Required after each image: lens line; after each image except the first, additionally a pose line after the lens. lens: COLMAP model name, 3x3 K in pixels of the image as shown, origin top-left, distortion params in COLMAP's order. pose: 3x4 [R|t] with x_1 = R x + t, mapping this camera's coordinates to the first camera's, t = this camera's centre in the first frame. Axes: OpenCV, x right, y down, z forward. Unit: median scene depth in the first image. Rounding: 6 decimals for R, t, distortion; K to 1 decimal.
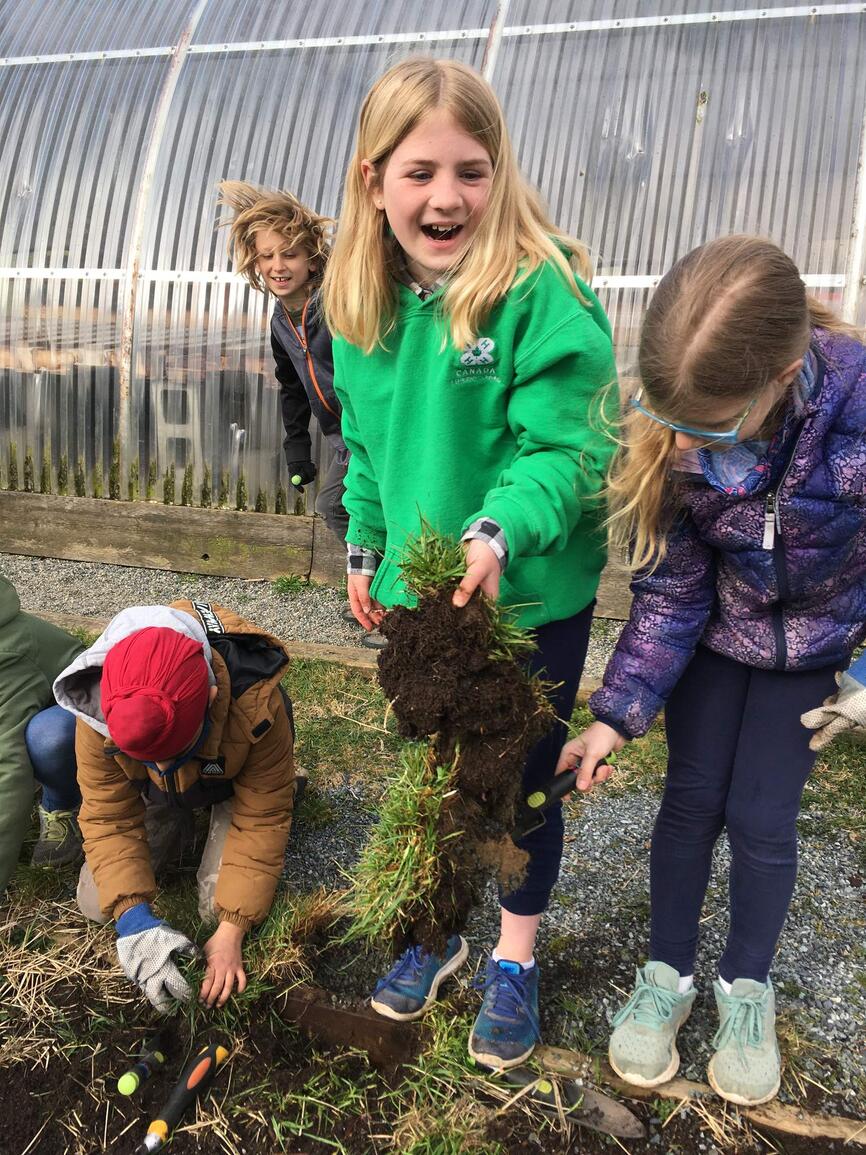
lens RADIAL K [[964.9, 0, 433.0], [0, 964.9, 577.5], [0, 0, 1]] dist [0.082325, -0.098747]
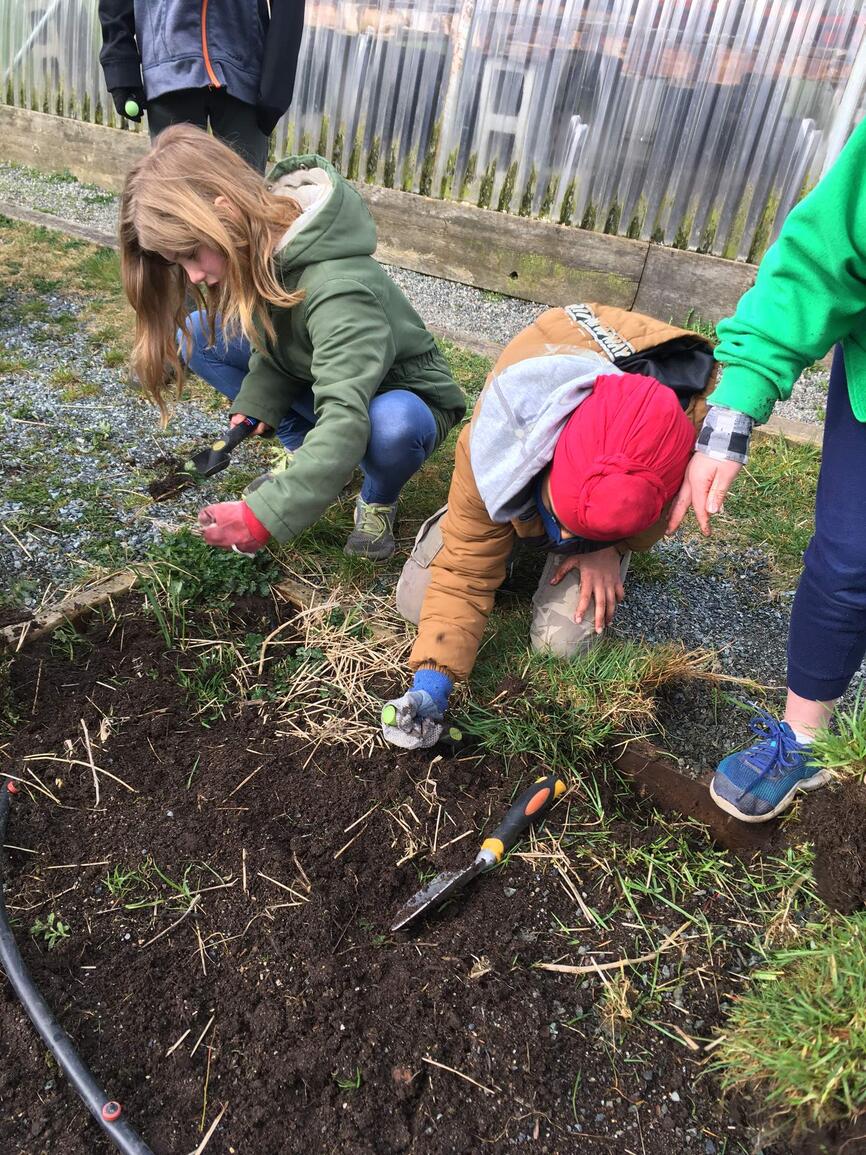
lens RADIAL K [[964.9, 0, 433.0], [0, 964.9, 577.5], [0, 0, 1]] dist [0.082325, -0.098747]
pose [[0.962562, 0.203991, -0.178500, -0.090852], [-0.159763, 0.958934, 0.234354, 0.048863], [0.218976, -0.197063, 0.955623, 0.071937]]
